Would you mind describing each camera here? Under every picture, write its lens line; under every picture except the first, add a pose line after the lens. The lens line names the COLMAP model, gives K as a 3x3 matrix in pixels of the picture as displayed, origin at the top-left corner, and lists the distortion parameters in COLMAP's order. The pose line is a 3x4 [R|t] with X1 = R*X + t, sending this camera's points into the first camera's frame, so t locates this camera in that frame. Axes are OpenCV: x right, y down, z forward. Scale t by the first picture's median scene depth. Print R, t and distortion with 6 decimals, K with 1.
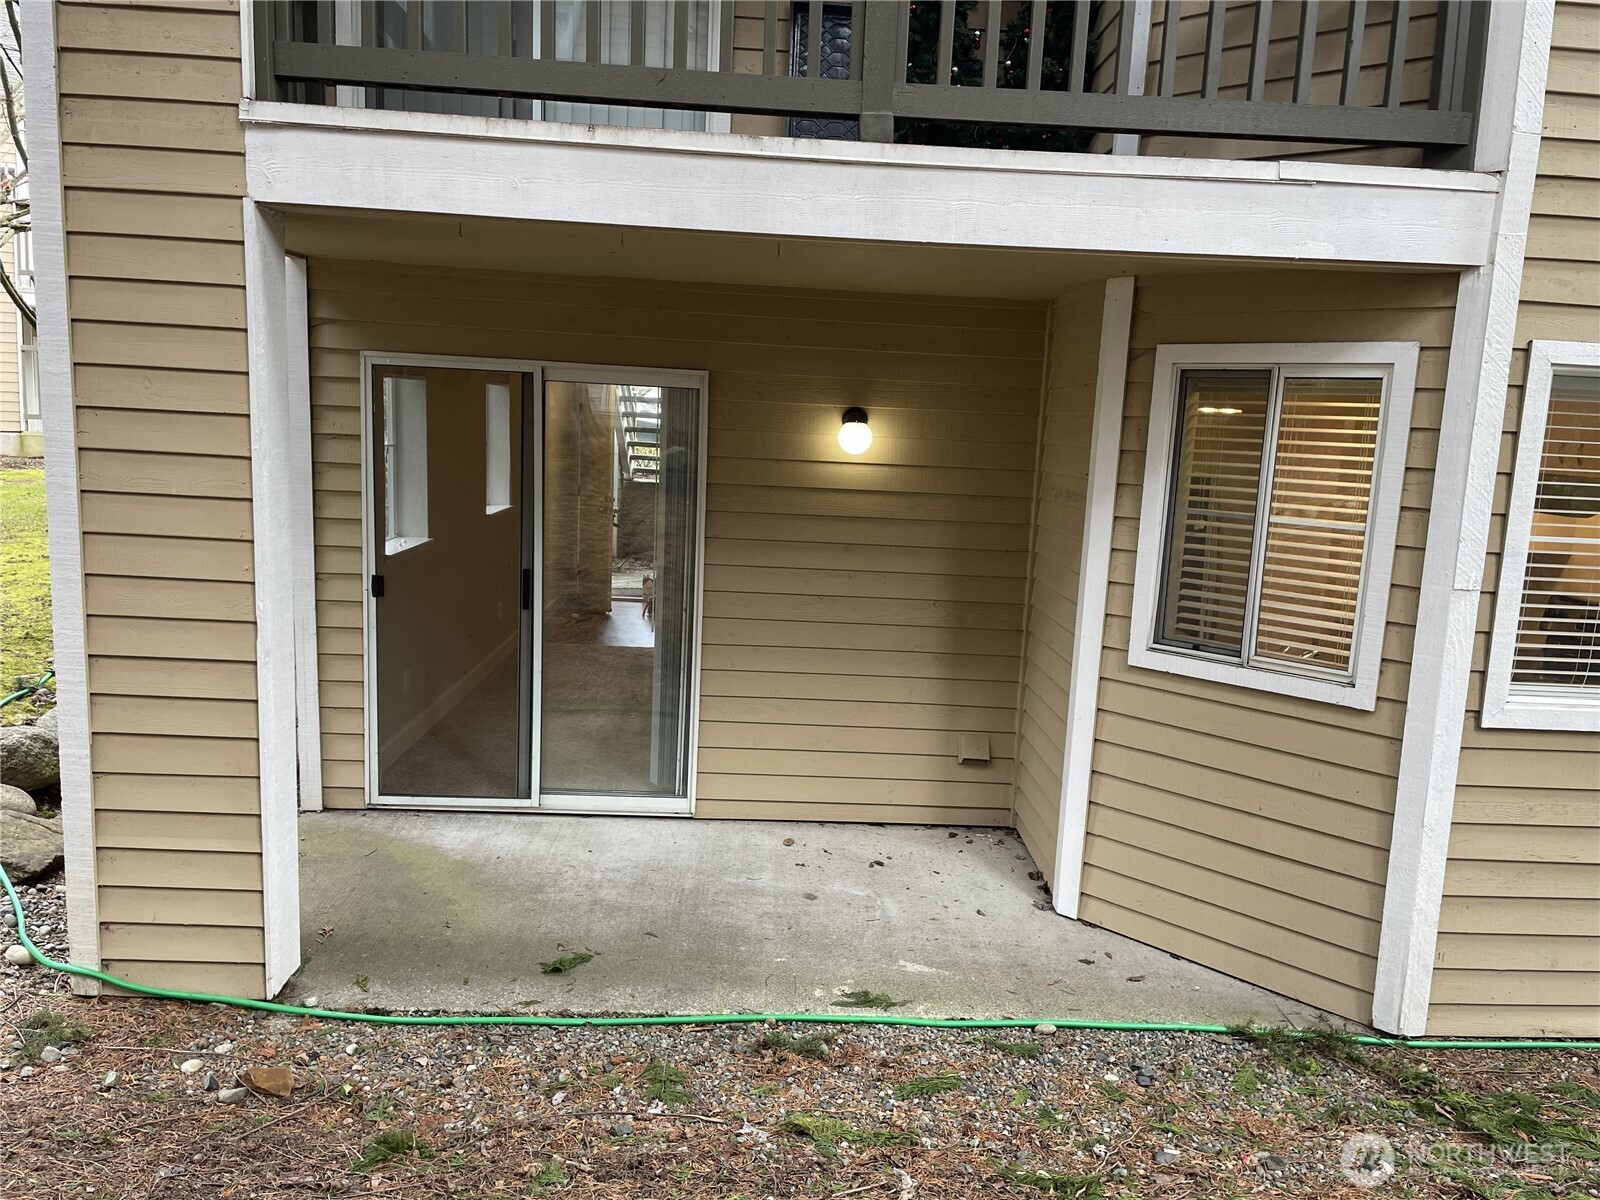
lens RADIAL K [[1117.1, 0, 793.3], [0, 1117.1, 593.9], [0, 0, 1]] dist [0.081688, -0.082785]
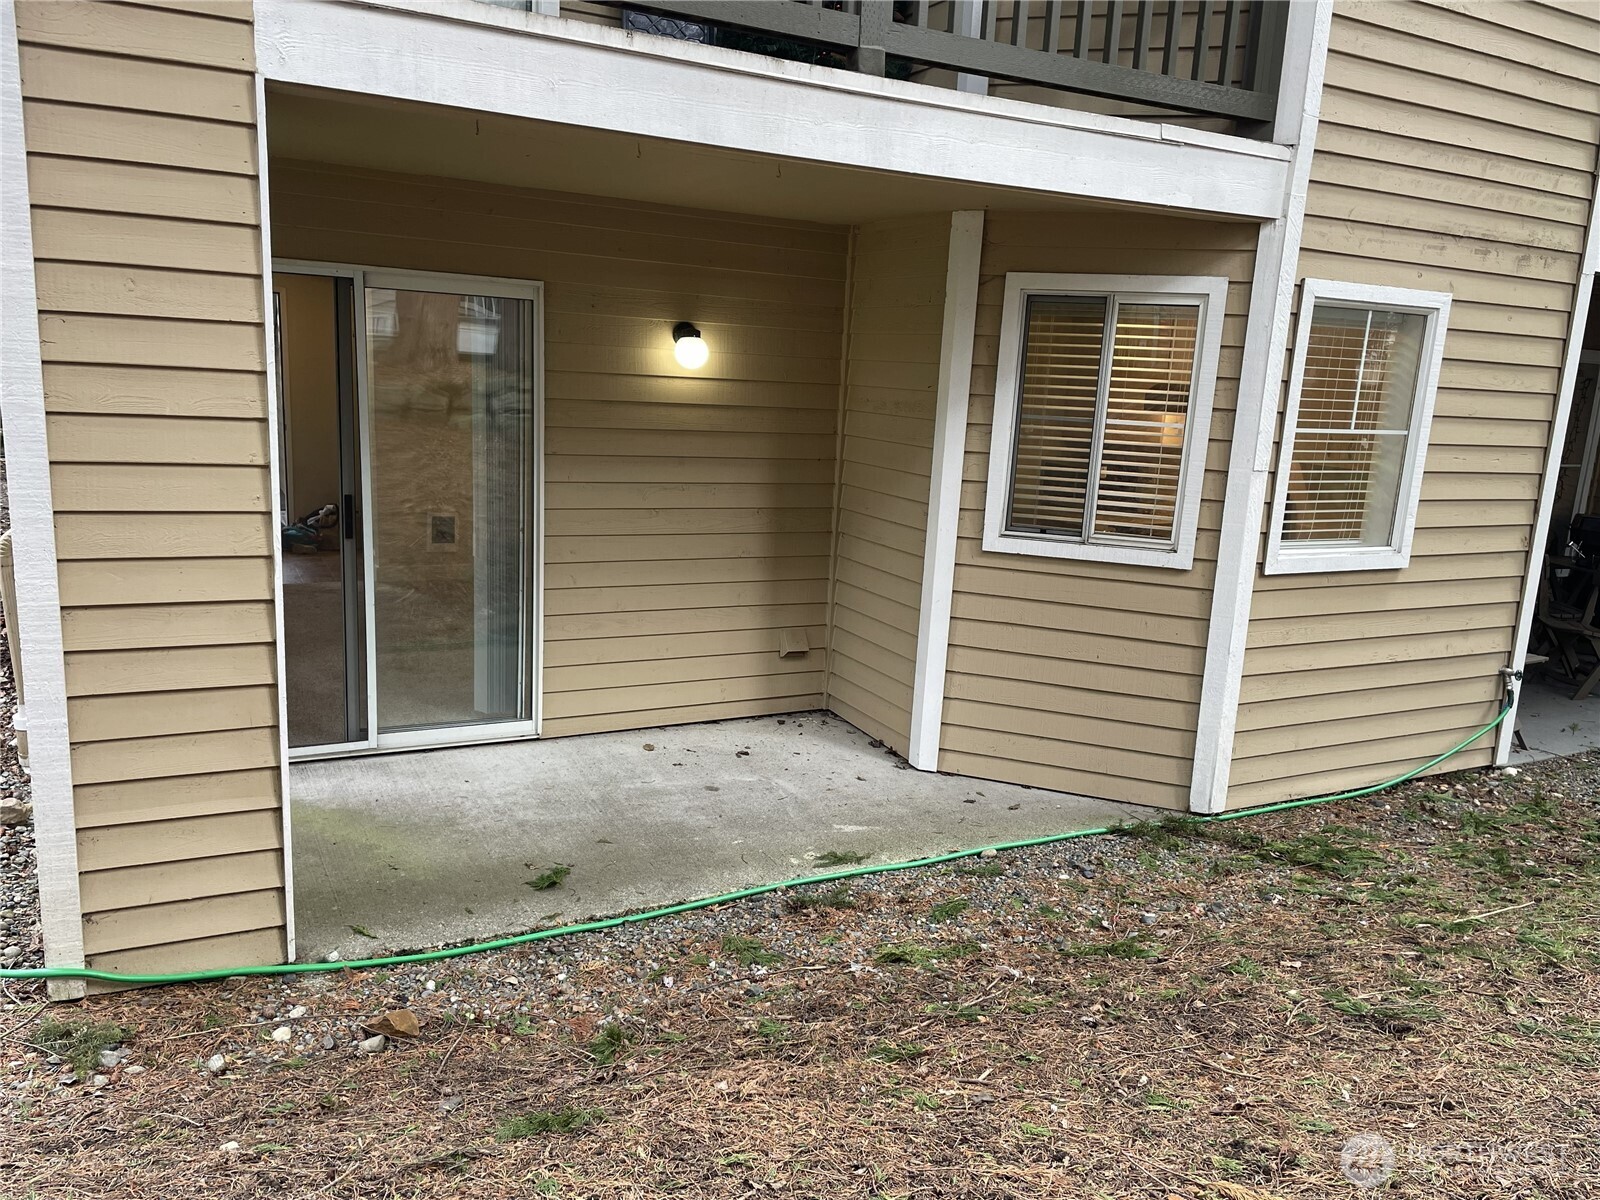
lens RADIAL K [[1117.1, 0, 793.3], [0, 1117.1, 593.9], [0, 0, 1]] dist [0.081688, -0.082785]
pose [[0.918742, -0.080158, 0.386637, -0.388738], [0.051941, 0.995203, 0.082903, 0.001211], [-0.391428, -0.056084, 0.918498, 0.002842]]
